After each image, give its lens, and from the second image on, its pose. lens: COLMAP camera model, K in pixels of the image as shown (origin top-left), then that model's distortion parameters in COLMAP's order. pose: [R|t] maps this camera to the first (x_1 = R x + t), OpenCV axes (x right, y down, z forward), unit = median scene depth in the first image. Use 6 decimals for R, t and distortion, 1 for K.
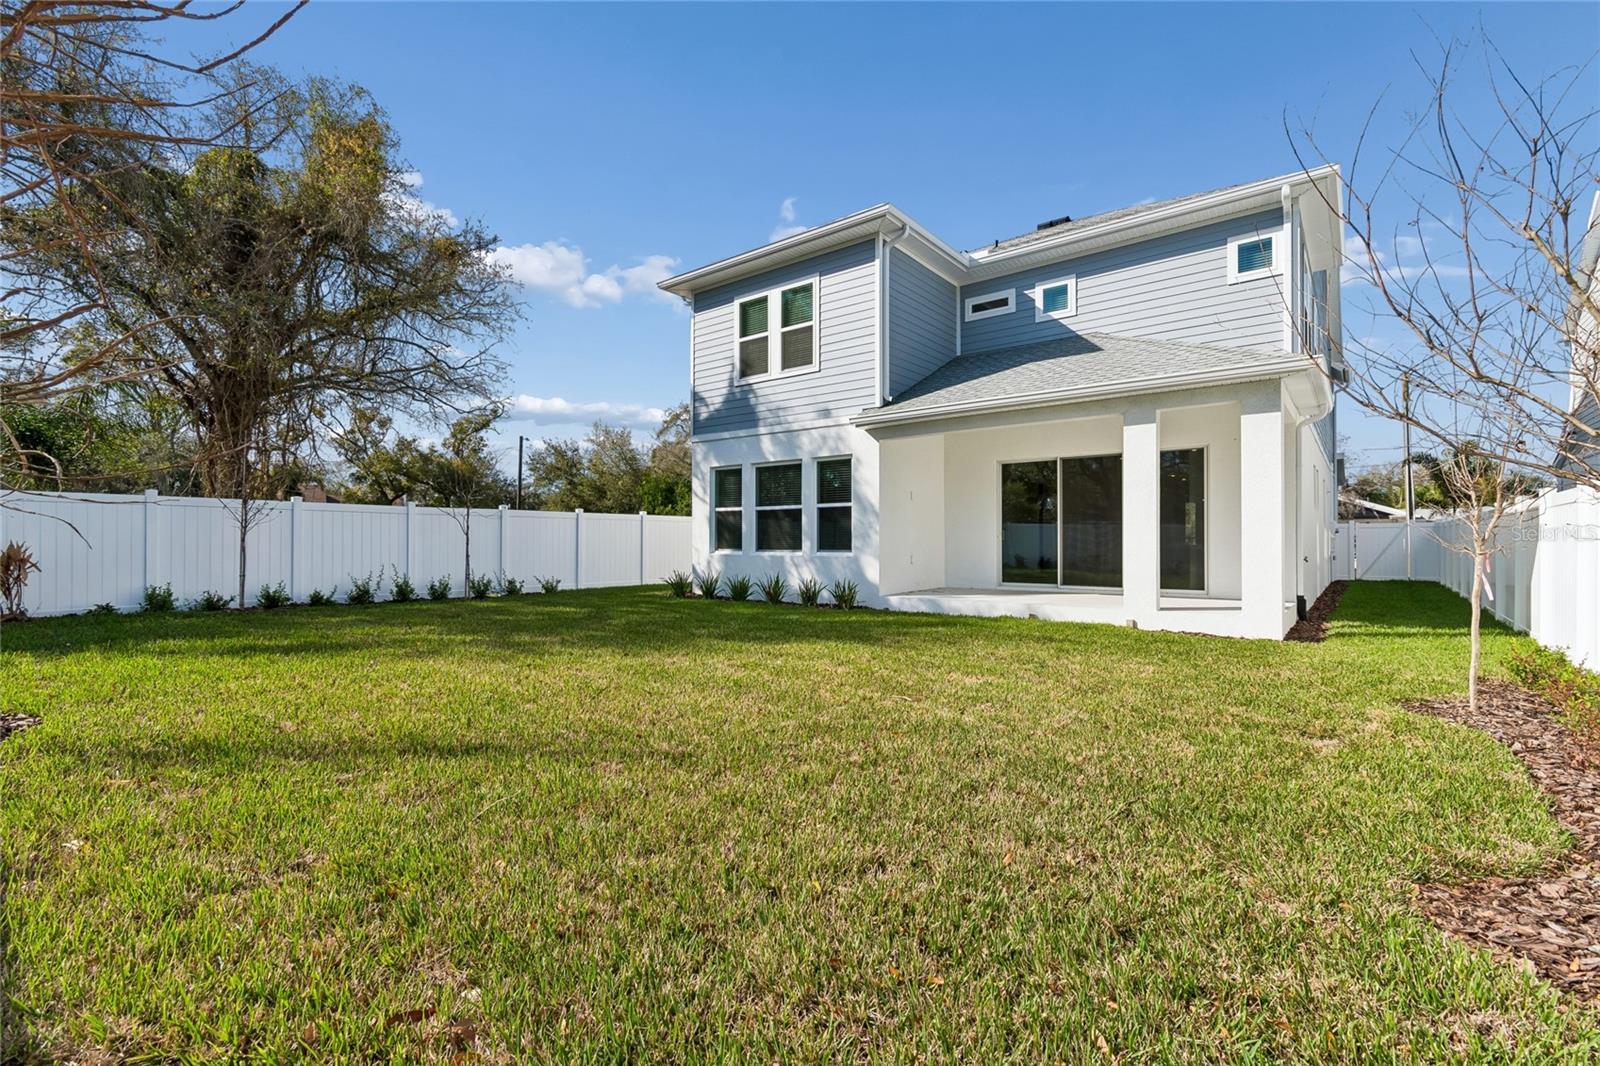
lens RADIAL K [[707.0, 0, 824.9], [0, 707.0, 533.9], [0, 0, 1]] dist [0.005949, -0.002561]
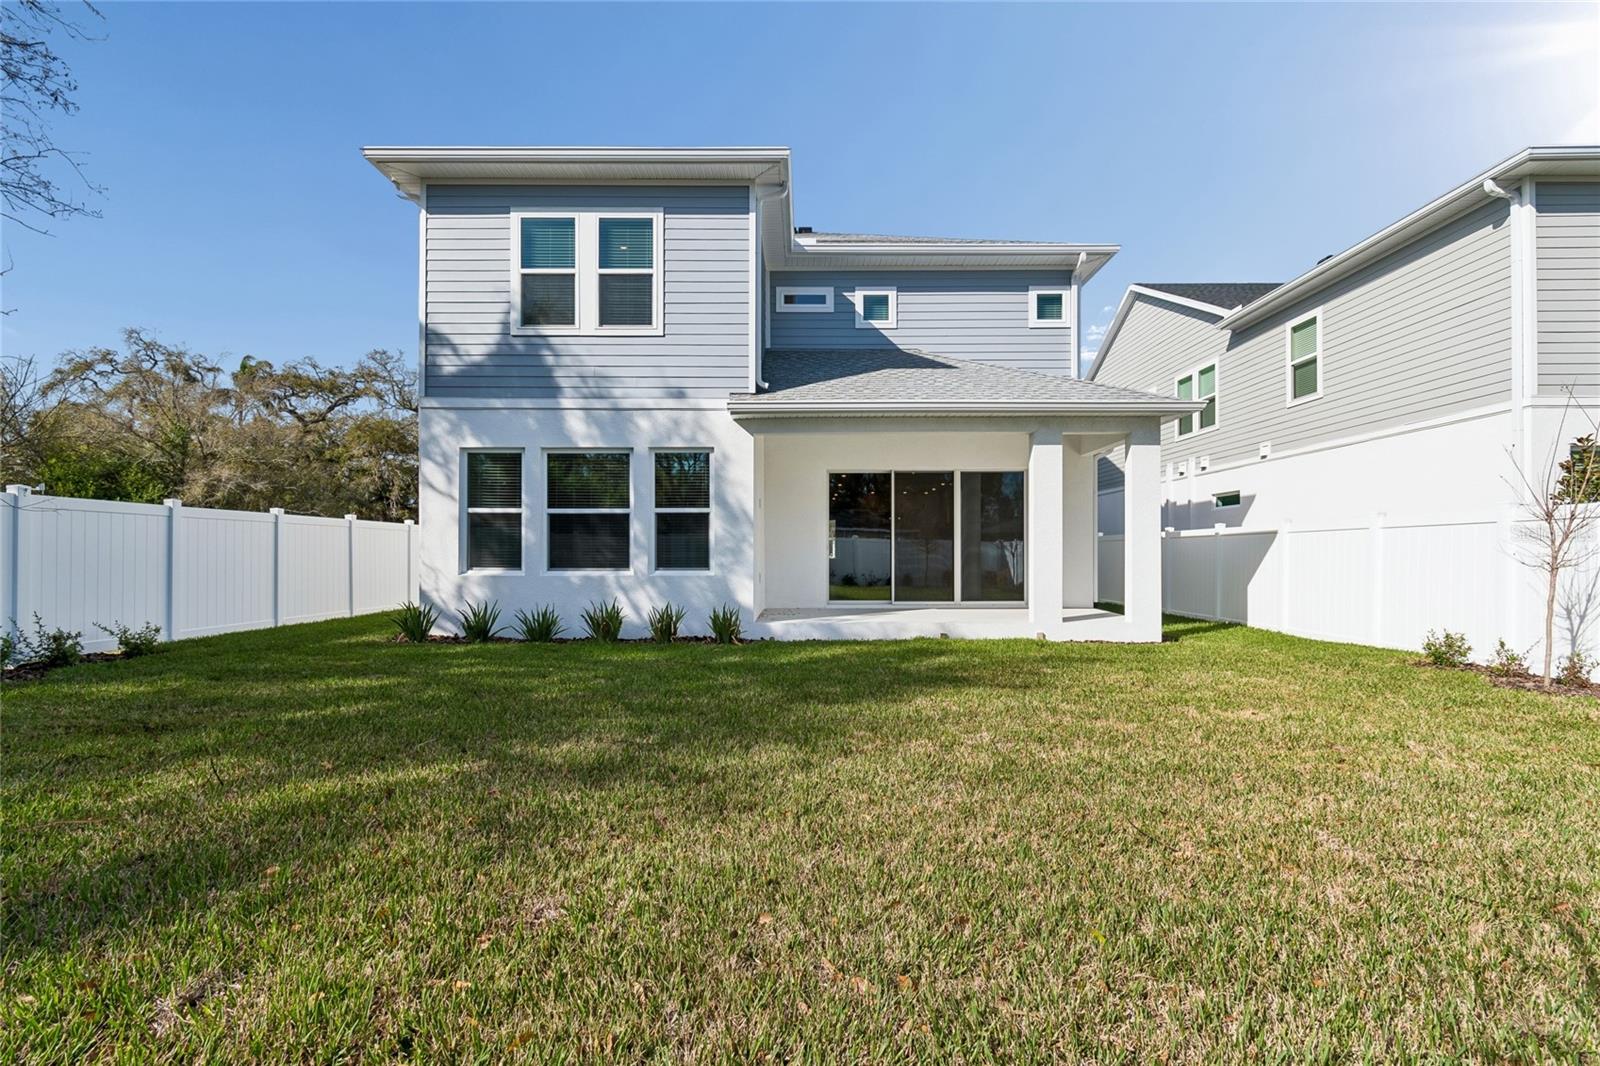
lens RADIAL K [[707.0, 0, 809.5], [0, 707.0, 549.8], [0, 0, 1]] dist [0.005949, -0.002561]
pose [[0.793464, 0.004314, 0.608602, -0.336624], [-0.006933, 0.999974, 0.001952, 0.000160], [-0.608578, -0.005768, 0.793473, 0.279170]]
